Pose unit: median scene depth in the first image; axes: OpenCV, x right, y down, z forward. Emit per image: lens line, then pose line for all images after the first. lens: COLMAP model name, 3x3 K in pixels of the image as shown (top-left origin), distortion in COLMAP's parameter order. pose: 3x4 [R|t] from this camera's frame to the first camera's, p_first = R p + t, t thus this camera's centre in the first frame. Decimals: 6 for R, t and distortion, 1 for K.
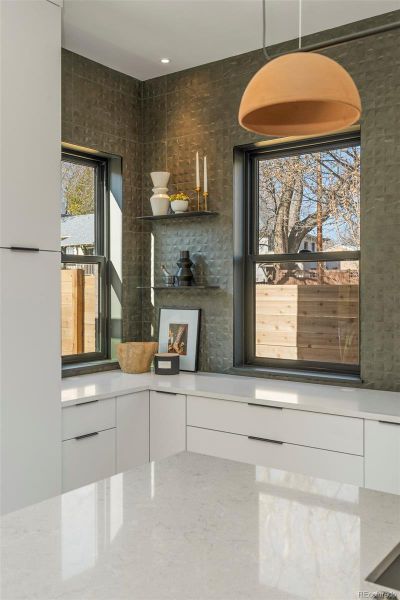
lens RADIAL K [[583.8, 0, 200.1], [0, 583.8, 297.0], [0, 0, 1]] dist [-0.004620, 0.000000]
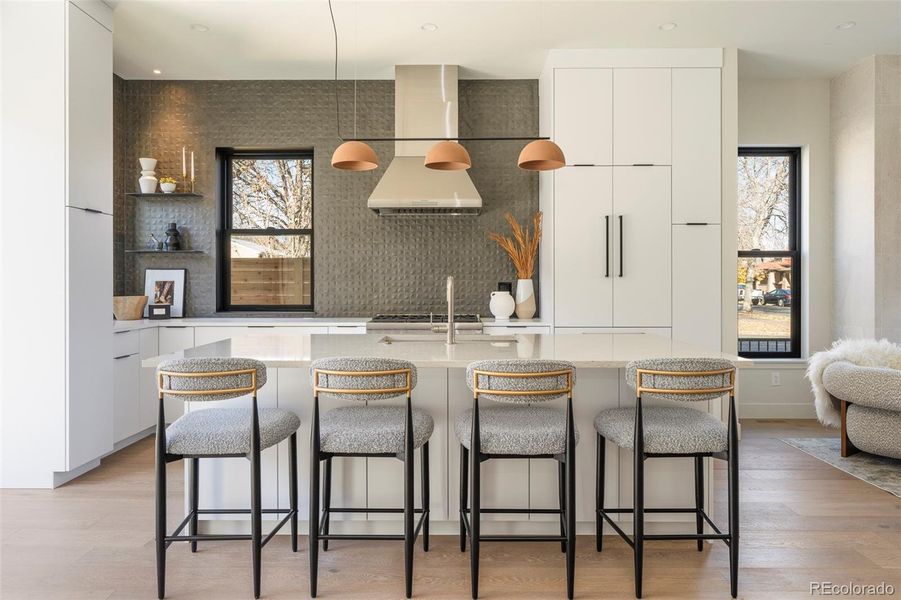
lens RADIAL K [[606.1, 0, 446.9], [0, 606.1, 280.6], [0, 0, 1]] dist [0.009005, 0.002251]
pose [[0.812696, 0.003444, 0.582678, -0.310001], [0.008838, 0.999795, -0.018237, 0.075369], [-0.582621, 0.019971, 0.812498, -0.418298]]
